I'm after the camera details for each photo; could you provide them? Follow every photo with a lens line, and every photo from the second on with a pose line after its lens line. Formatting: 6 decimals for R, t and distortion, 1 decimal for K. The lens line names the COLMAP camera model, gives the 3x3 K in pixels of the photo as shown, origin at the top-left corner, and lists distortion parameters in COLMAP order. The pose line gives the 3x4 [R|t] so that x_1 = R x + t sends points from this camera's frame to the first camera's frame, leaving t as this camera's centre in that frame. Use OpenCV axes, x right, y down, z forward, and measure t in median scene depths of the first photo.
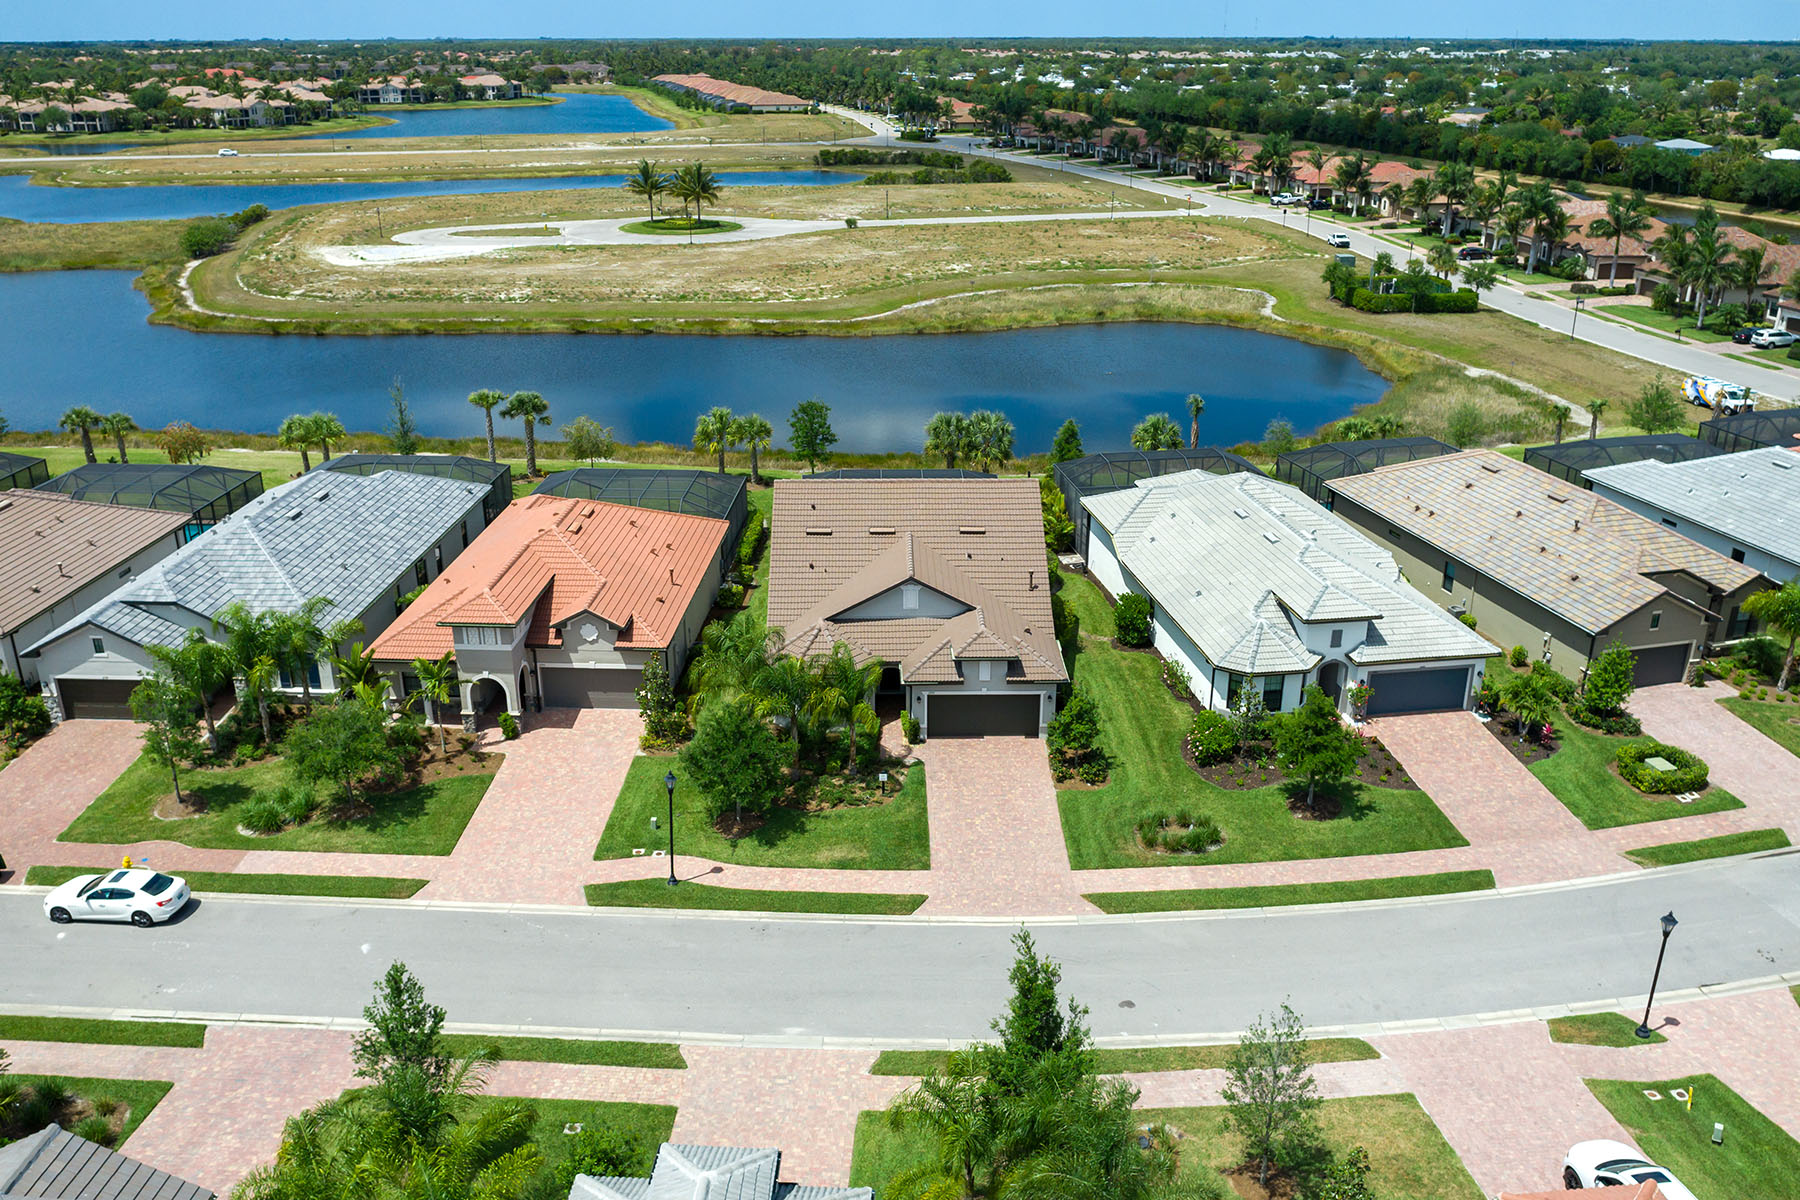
lens RADIAL K [[1448.9, 0, 882.6], [0, 1448.9, 598.4], [0, 0, 1]] dist [-0.031185, 0.016025]
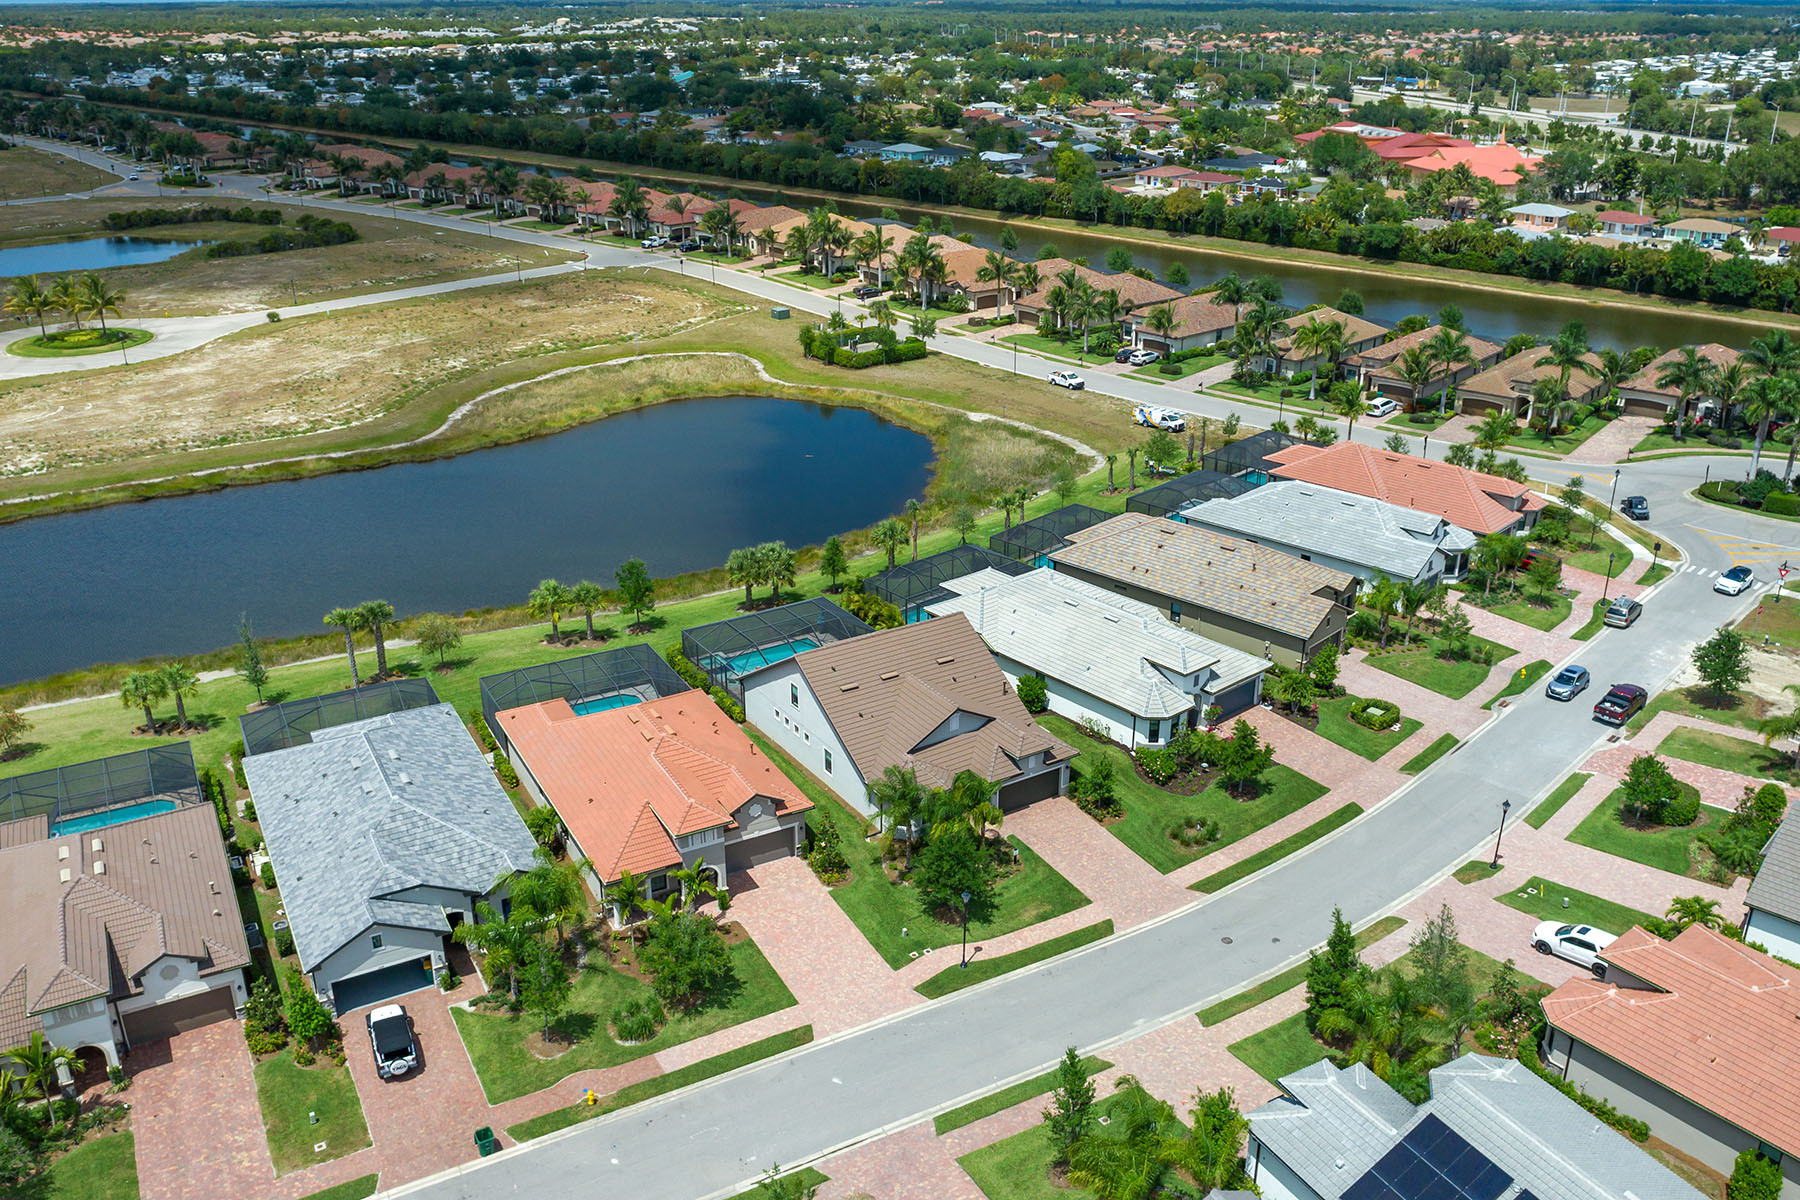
lens RADIAL K [[1475.7, 0, 886.7], [0, 1475.7, 594.4], [0, 0, 1]] dist [-0.026668, 0.008472]
pose [[0.849646, -0.203066, 0.486689, -0.697980], [0.195753, 0.978397, 0.066487, -0.226919], [-0.489676, 0.038781, 0.871041, -0.202447]]
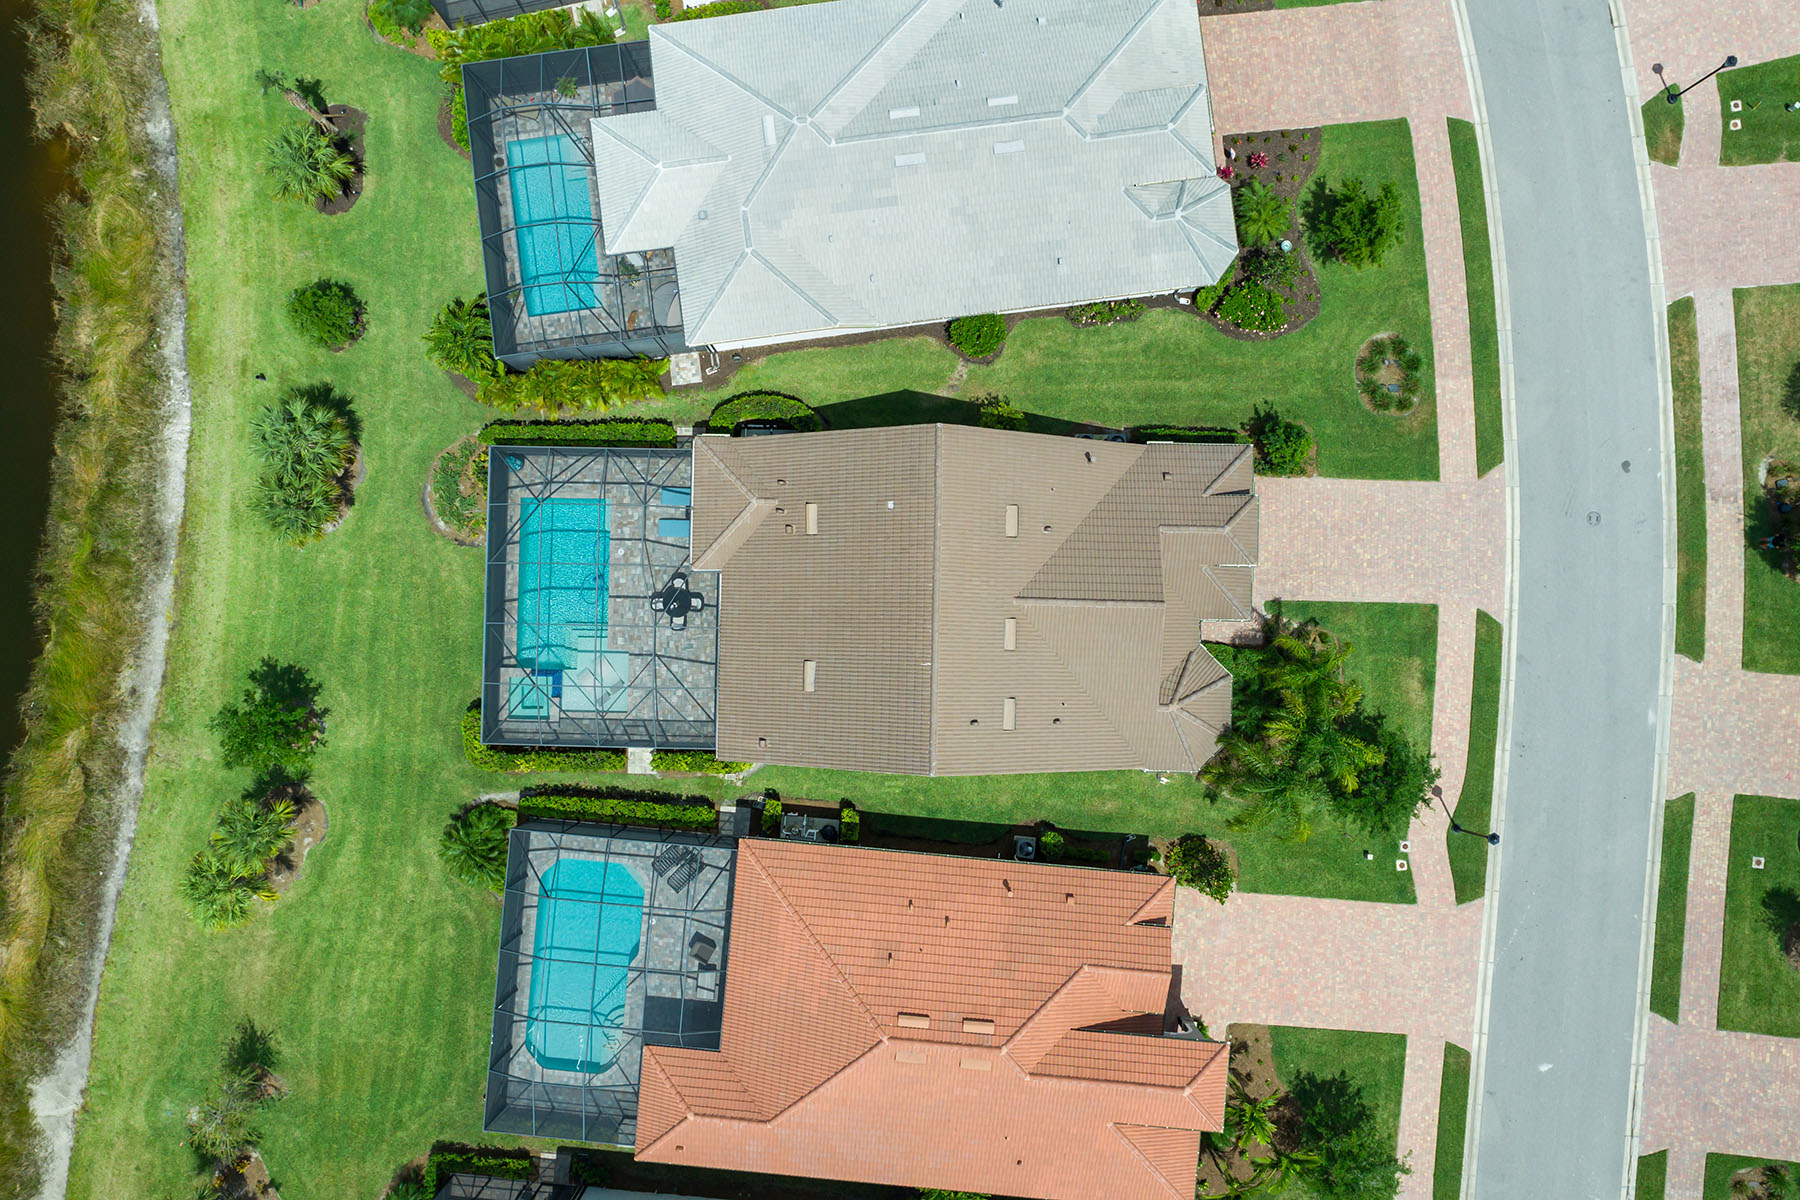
lens RADIAL K [[1448.9, 0, 882.6], [0, 1448.9, 598.4], [0, 0, 1]] dist [-0.031185, 0.016025]
pose [[0.026675, -0.999523, 0.015564, 0.007195], [0.372562, 0.024389, 0.927687, -0.866704], [-0.927624, -0.018947, 0.373035, 0.826425]]
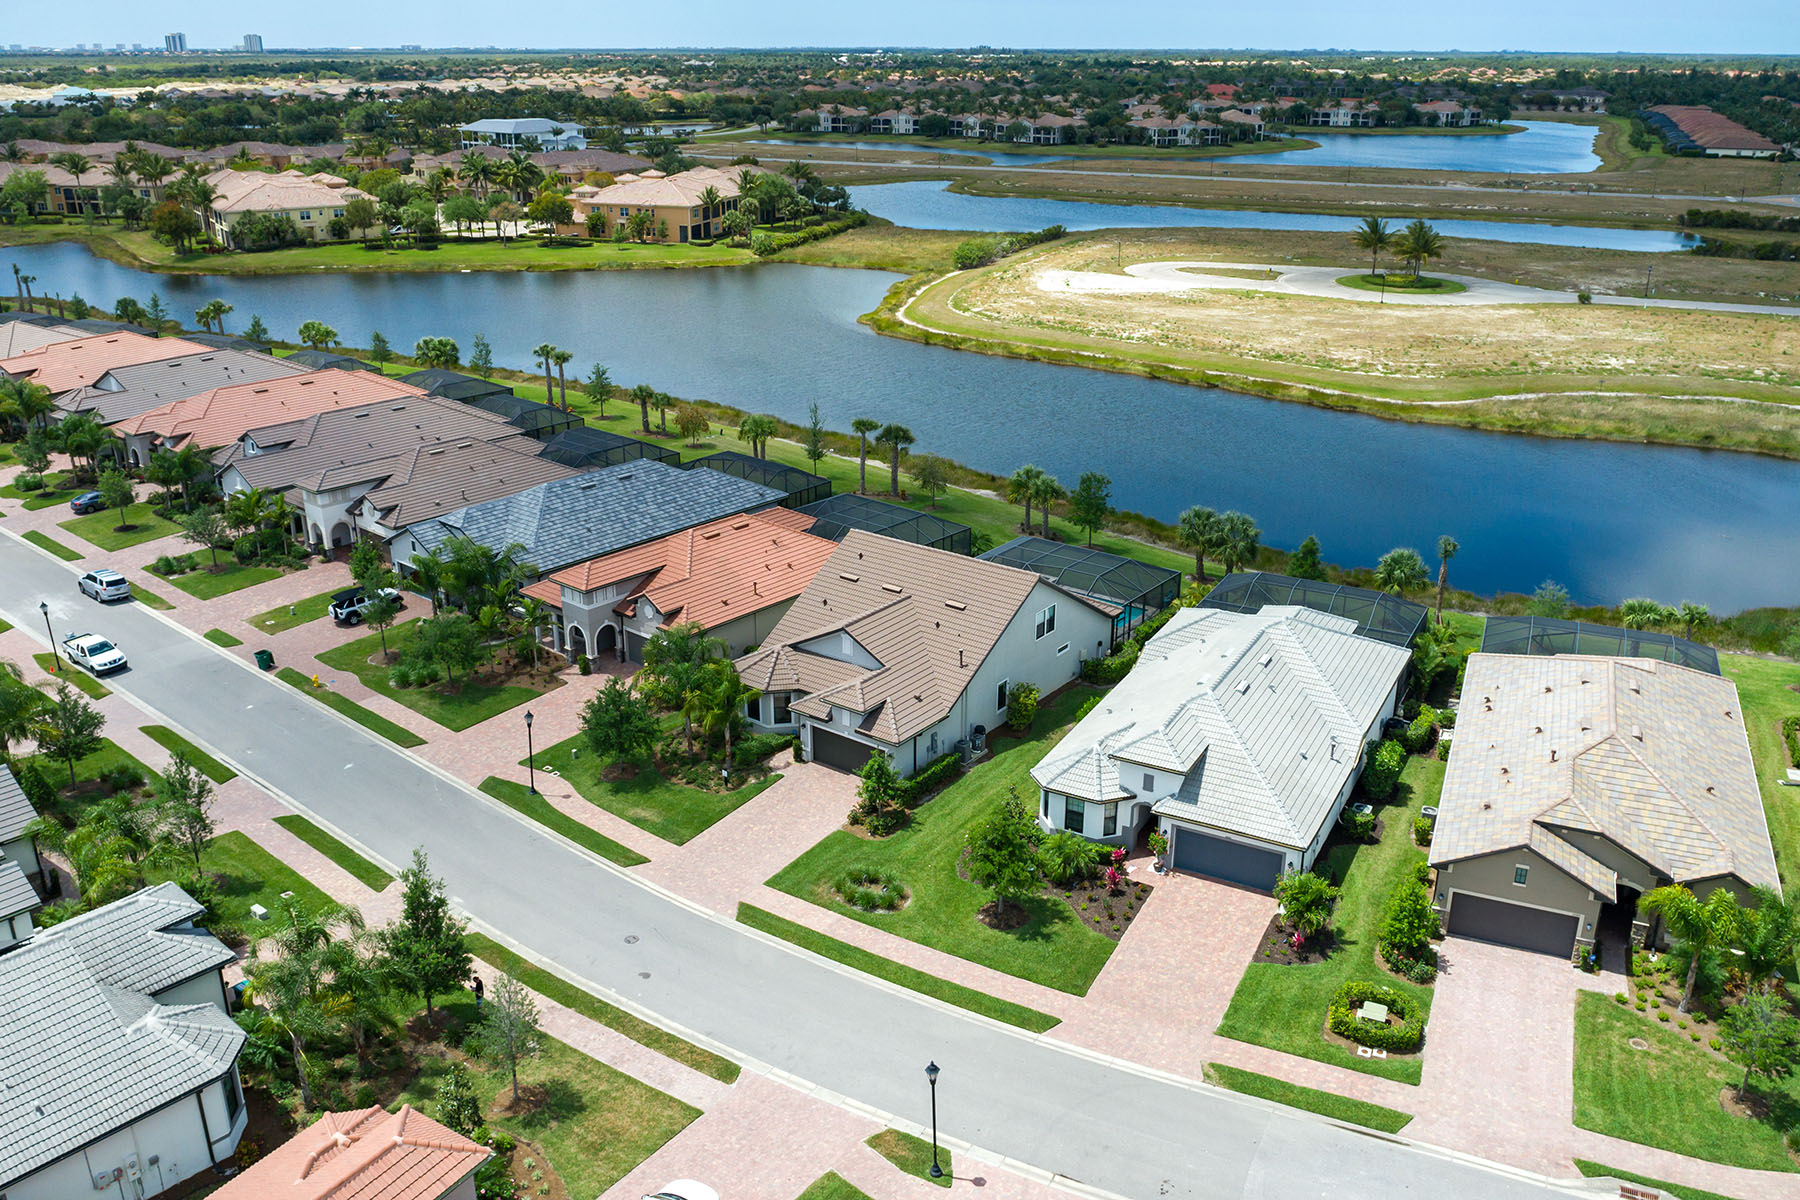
lens RADIAL K [[1448.9, 0, 882.6], [0, 1448.9, 598.4], [0, 0, 1]] dist [-0.031185, 0.016025]
pose [[0.787966, 0.221007, -0.574687, 0.714354], [-0.225258, 0.972129, 0.064996, -0.121167], [0.573035, 0.078238, 0.815788, 0.048025]]
